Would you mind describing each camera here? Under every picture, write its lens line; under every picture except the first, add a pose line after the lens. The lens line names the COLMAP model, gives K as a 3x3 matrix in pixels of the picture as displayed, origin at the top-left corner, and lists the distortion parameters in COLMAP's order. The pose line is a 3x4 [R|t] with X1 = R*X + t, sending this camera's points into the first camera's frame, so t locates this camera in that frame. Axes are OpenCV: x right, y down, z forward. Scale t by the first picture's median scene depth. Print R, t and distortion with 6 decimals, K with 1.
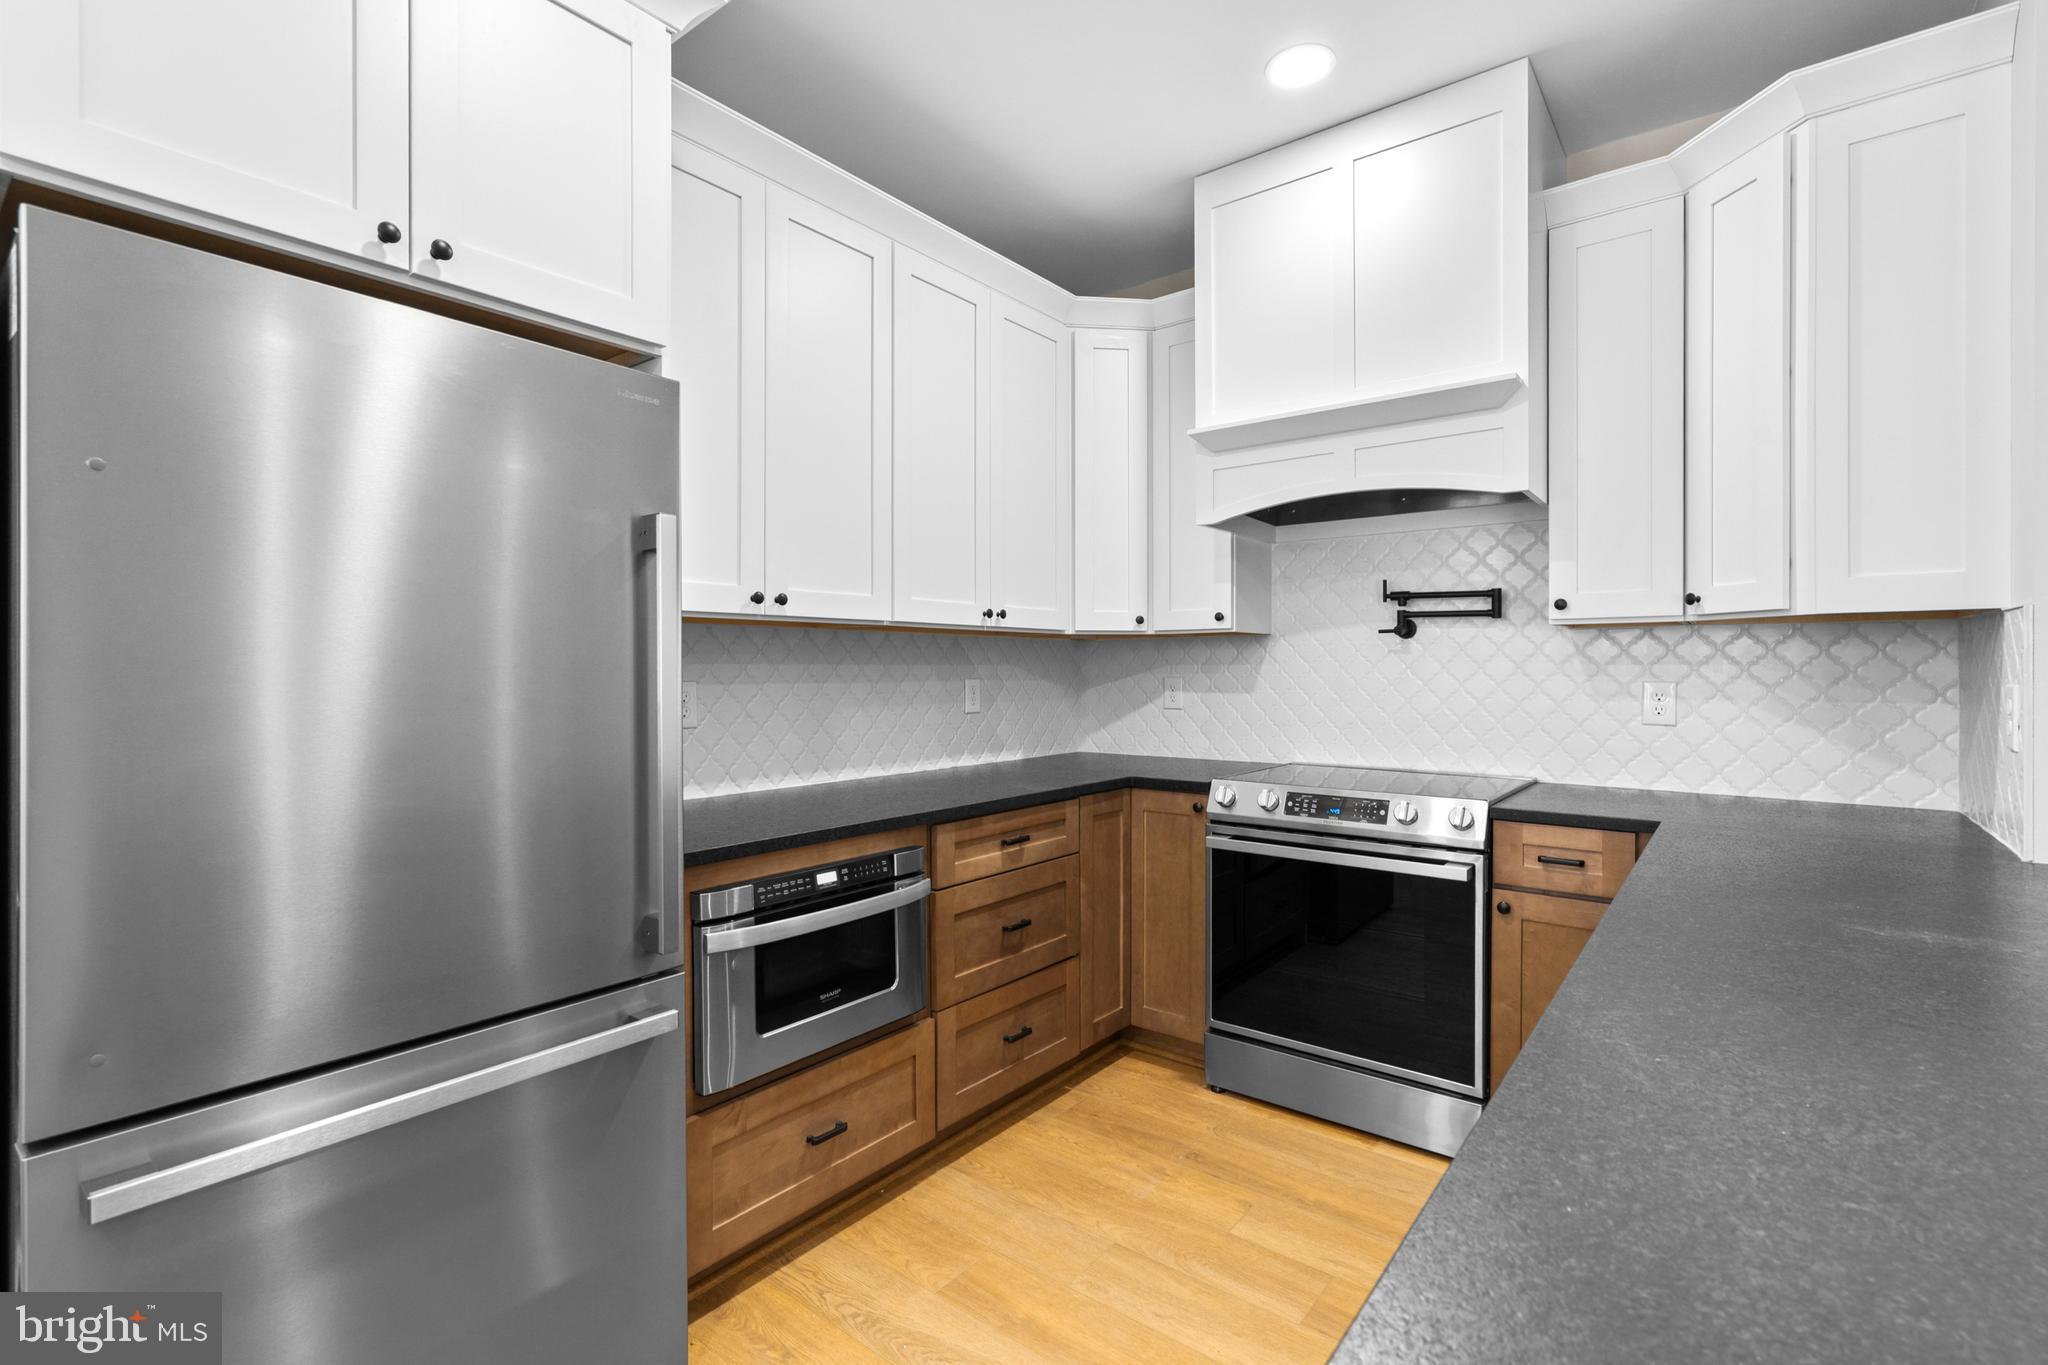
lens RADIAL K [[936.5, 0, 1024.4], [0, 936.5, 677.3], [0, 0, 1]] dist [-0.002483, 0.000351]
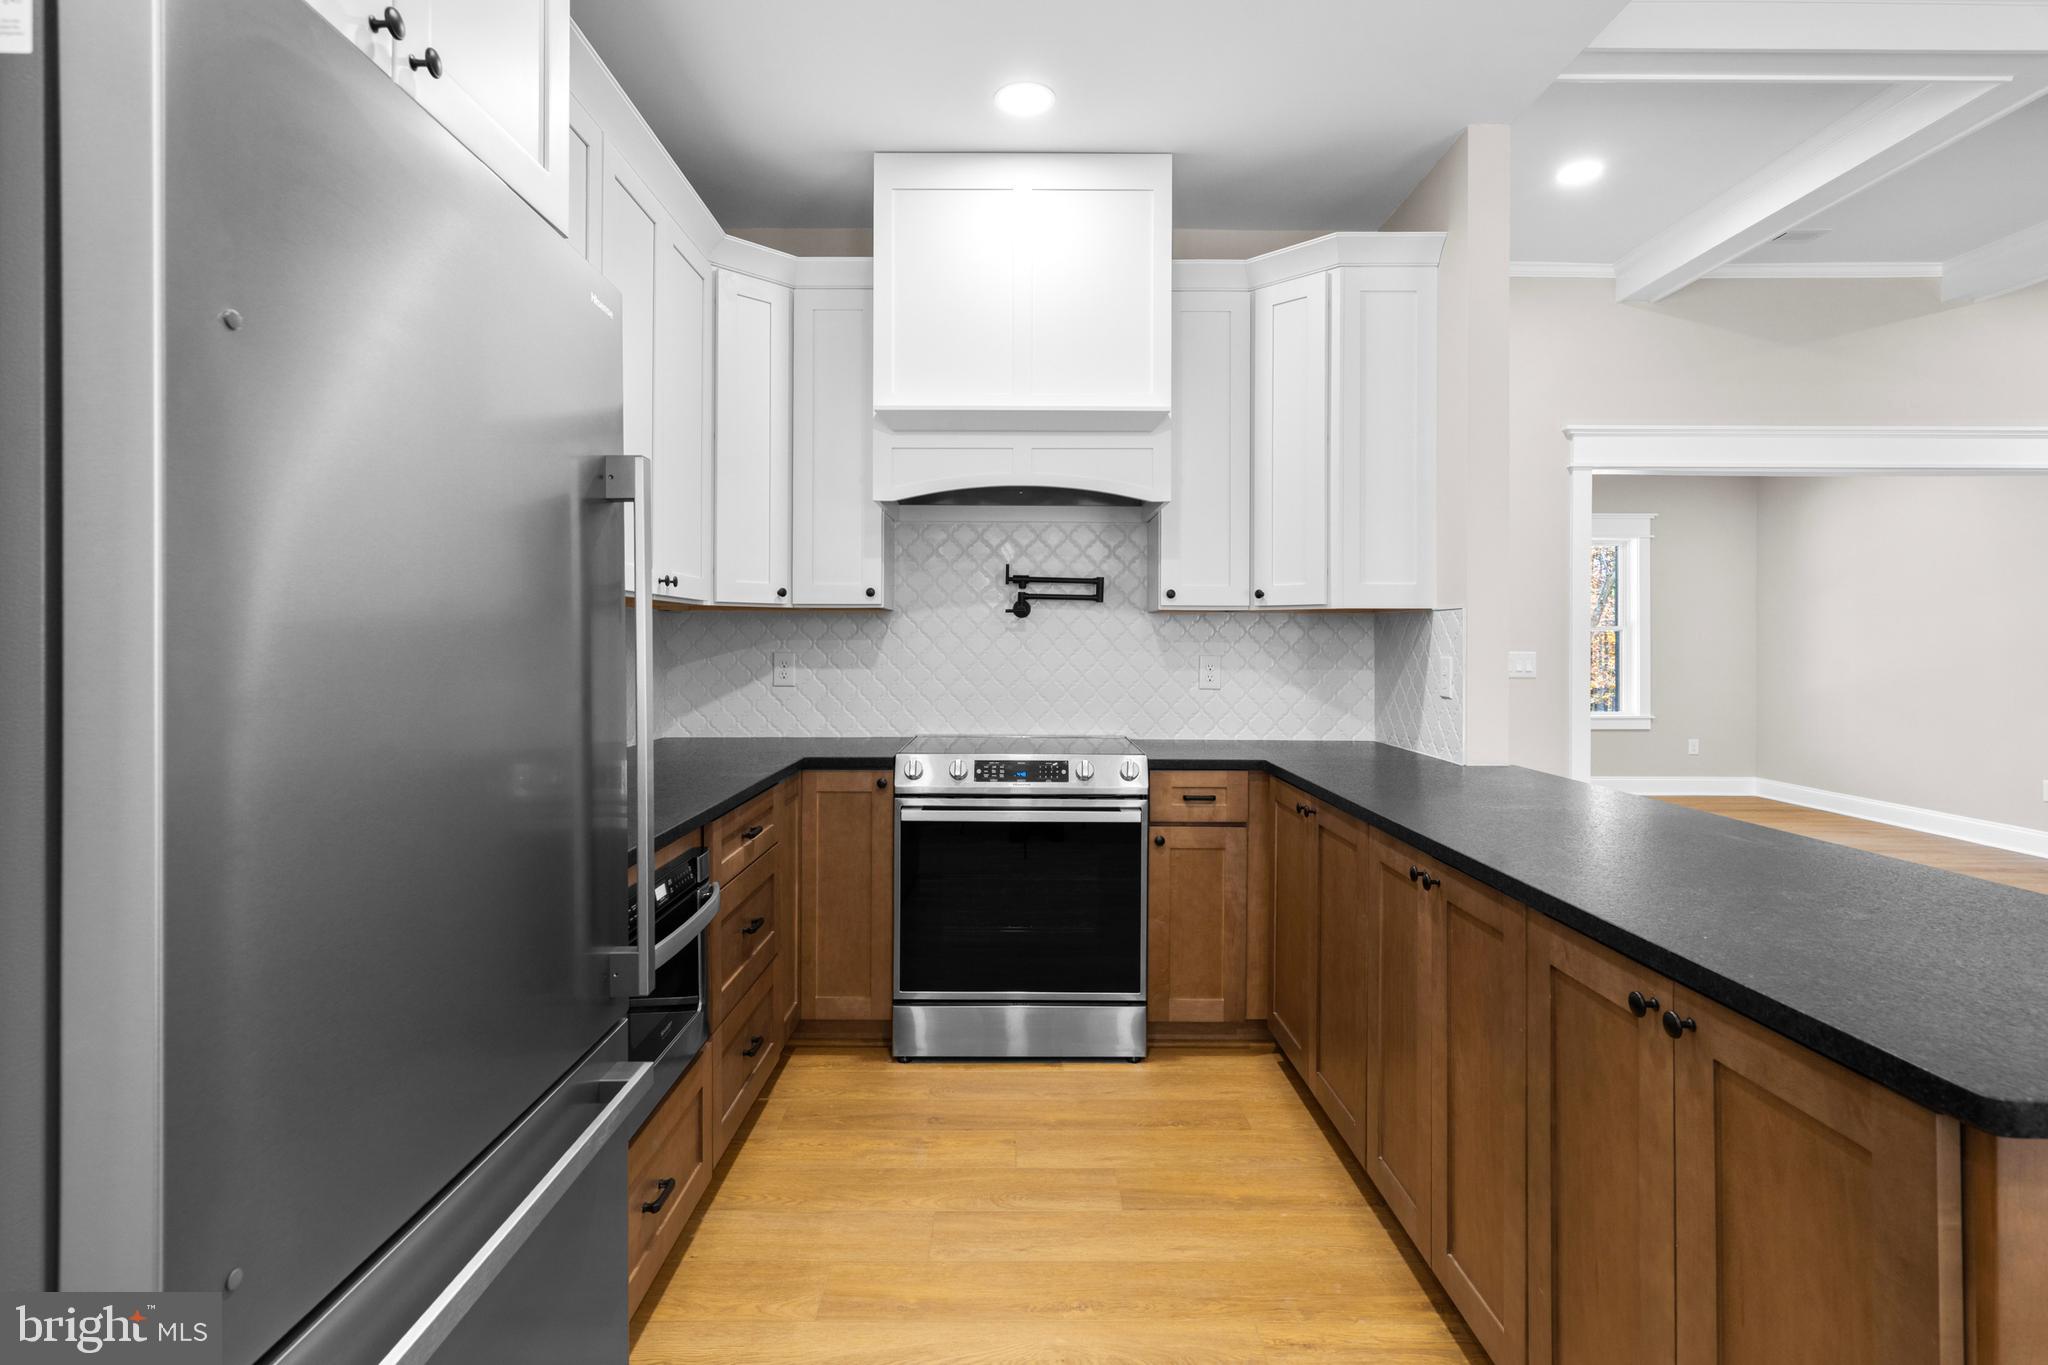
lens RADIAL K [[1021.4, 0, 1021.3], [0, 1021.4, 646.3], [0, 0, 1]] dist [0.002205, 0.000906]
pose [[0.782506, 0.001735, 0.622640, -0.425584], [0.001100, 0.999991, -0.004169, -0.003009], [-0.622642, 0.003948, 0.782497, 0.059186]]
